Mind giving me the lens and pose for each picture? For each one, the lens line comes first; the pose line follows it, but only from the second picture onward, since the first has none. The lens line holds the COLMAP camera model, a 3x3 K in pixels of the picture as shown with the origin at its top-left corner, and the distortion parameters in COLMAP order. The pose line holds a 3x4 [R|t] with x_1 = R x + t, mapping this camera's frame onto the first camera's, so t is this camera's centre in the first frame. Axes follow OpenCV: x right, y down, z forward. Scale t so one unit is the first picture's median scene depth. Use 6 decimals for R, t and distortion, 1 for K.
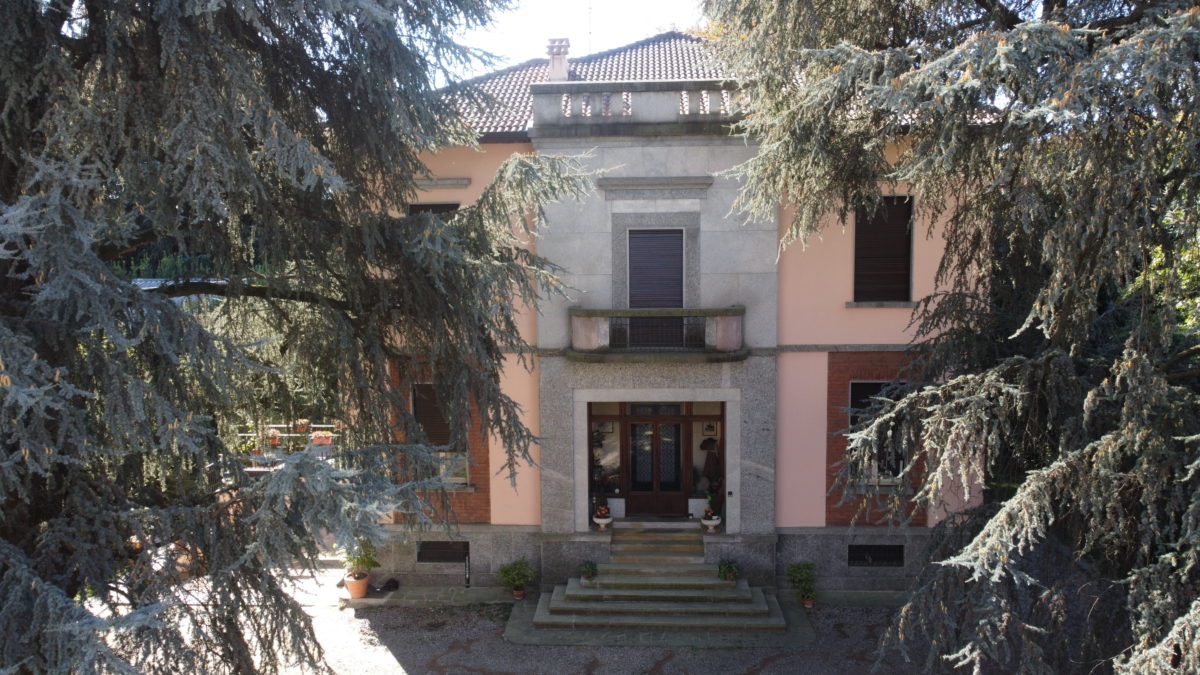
lens RADIAL K [[903.6, 0, 603.7], [0, 903.6, 339.6], [0, 0, 1]] dist [-0.004088, 0.015860]
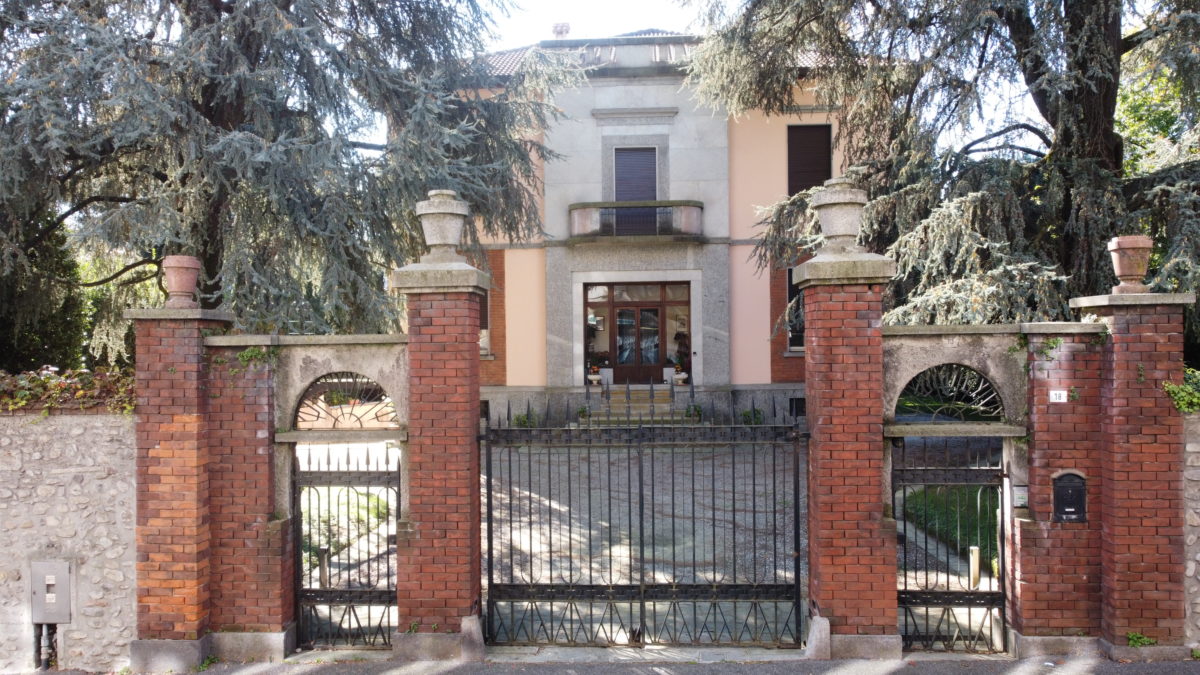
lens RADIAL K [[903.6, 0, 596.9], [0, 903.6, 335.4], [0, 0, 1]] dist [-0.004088, 0.015860]
pose [[0.999970, 0.000378, -0.007681, 0.011926], [-0.001134, 0.995123, -0.098638, 0.277710], [0.007606, 0.098644, 0.995094, -0.280135]]
